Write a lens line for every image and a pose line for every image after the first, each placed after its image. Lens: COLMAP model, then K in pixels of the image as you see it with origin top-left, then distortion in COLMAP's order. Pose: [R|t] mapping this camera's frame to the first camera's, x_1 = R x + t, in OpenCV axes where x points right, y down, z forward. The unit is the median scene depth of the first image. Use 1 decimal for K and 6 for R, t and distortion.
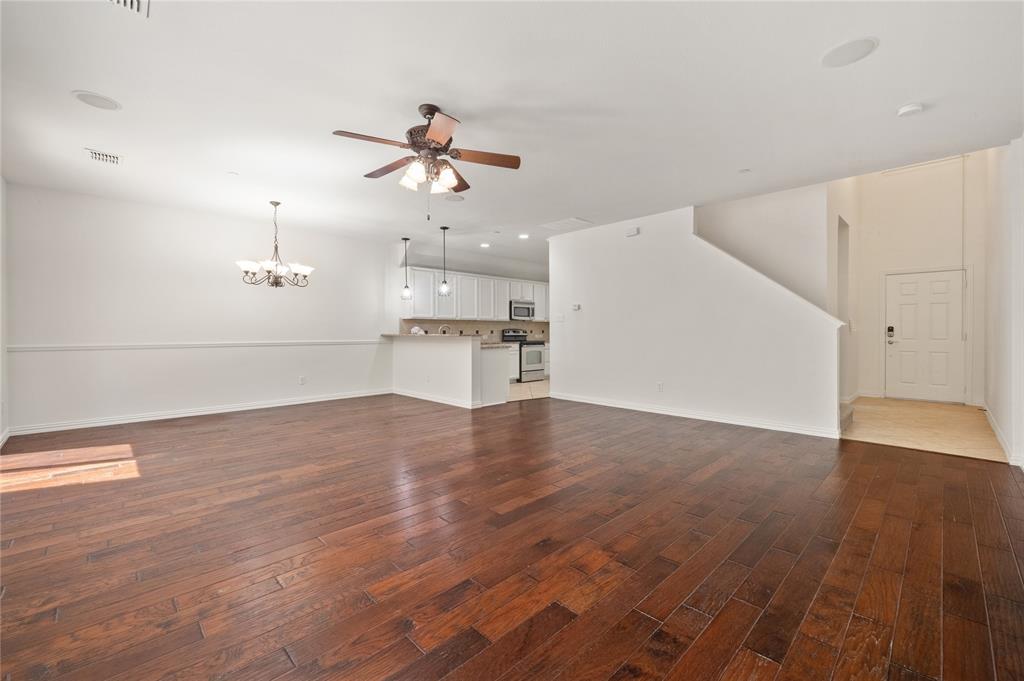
lens RADIAL K [[422.2, 0, 513.5], [0, 422.2, 342.2], [0, 0, 1]] dist [0.002900, 0.000314]
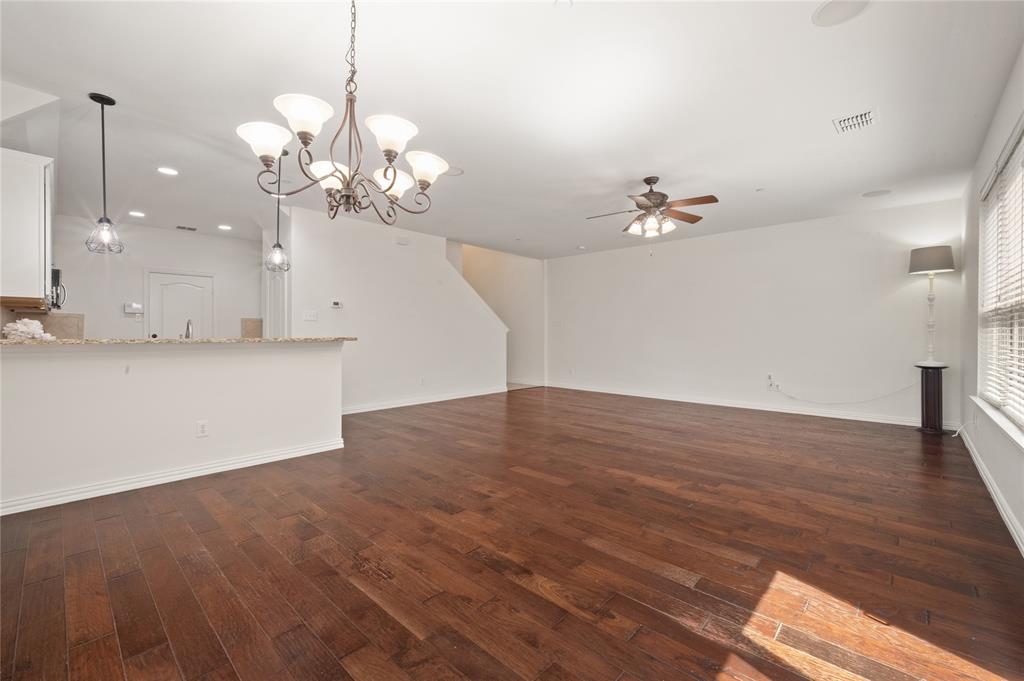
lens RADIAL K [[422.2, 0, 513.5], [0, 422.2, 342.2], [0, 0, 1]] dist [0.002900, 0.000314]
pose [[-0.043292, -0.018426, 0.998893, -1.529372], [0.022453, 0.999559, 0.019412, -0.034729], [-0.998810, 0.023269, -0.042859, 1.455886]]
